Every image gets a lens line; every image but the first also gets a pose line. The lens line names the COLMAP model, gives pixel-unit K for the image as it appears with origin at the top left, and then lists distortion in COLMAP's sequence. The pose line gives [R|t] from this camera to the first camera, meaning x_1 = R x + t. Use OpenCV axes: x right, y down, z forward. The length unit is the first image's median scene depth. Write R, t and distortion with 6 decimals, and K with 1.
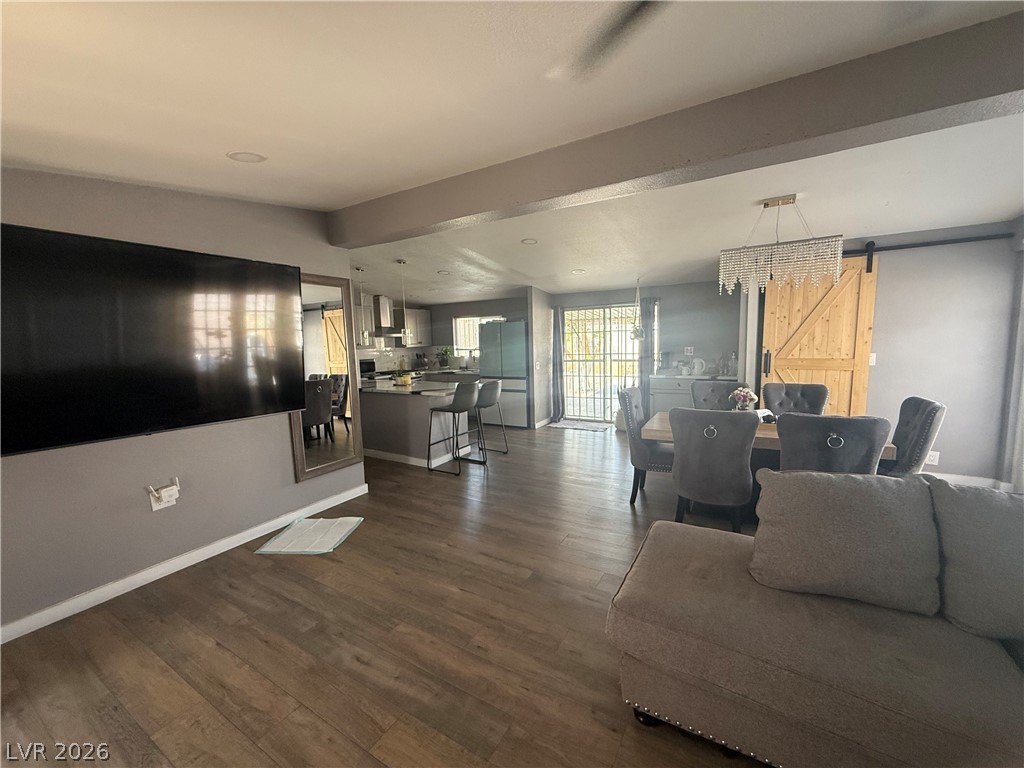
lens RADIAL K [[408.9, 0, 509.2], [0, 408.9, 385.3], [0, 0, 1]] dist [-0.000319, 0.000697]
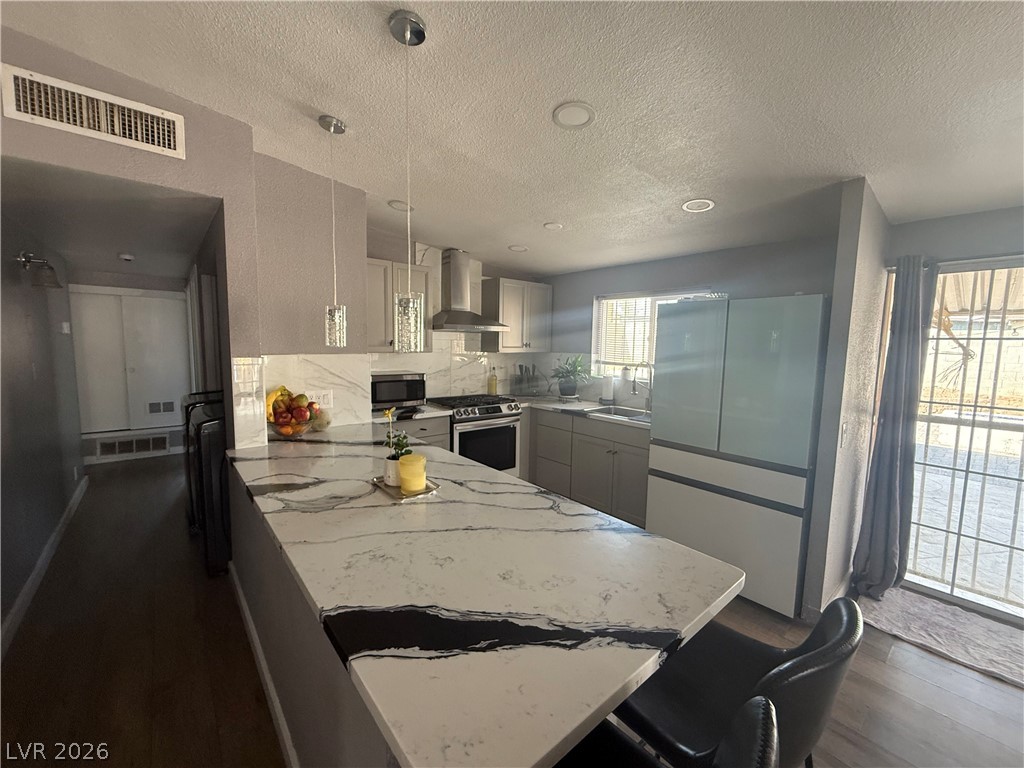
lens RADIAL K [[408.9, 0, 515.5], [0, 408.9, 381.1], [0, 0, 1]] dist [-0.000319, 0.000697]
pose [[0.947305, 0.077732, -0.310759, -0.126056], [-0.082161, 0.996618, -0.001166, -0.107593], [0.309618, 0.026637, 0.950488, 0.953829]]
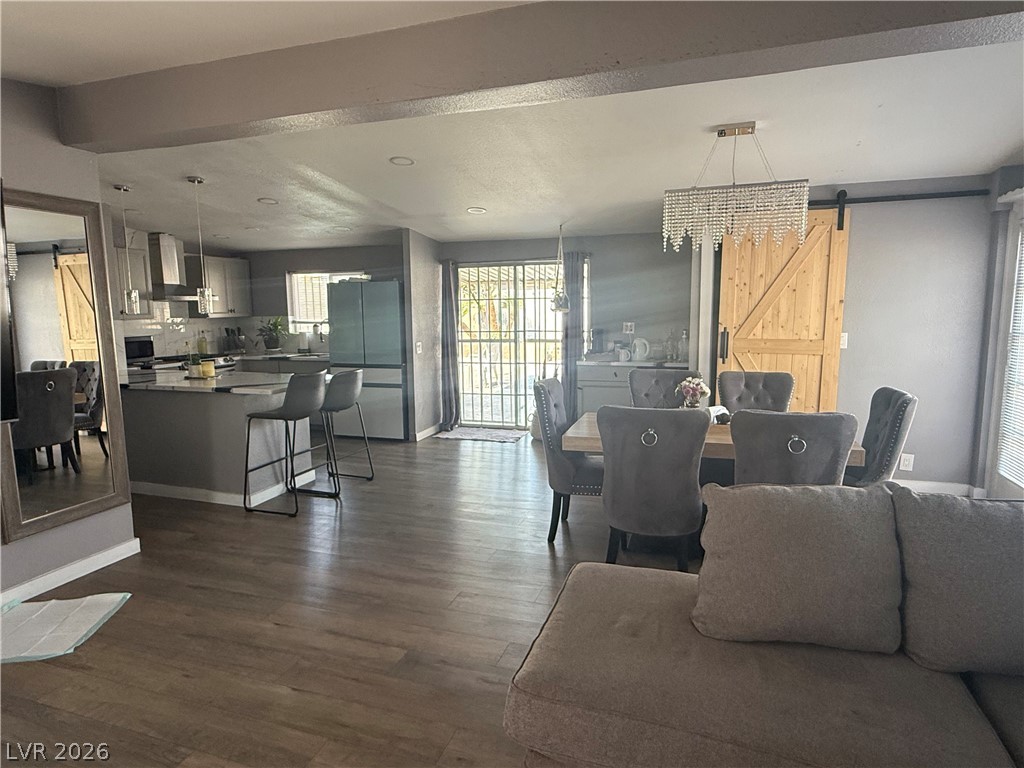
lens RADIAL K [[602.1, 0, 510.4], [0, 602.1, 387.4], [0, 0, 1]] dist [-0.001423, 0.003427]
pose [[0.977756, -0.011207, 0.209447, 0.012833], [0.007641, 0.999812, 0.017825, 0.001114], [-0.209608, -0.015828, 0.977657, -0.002992]]
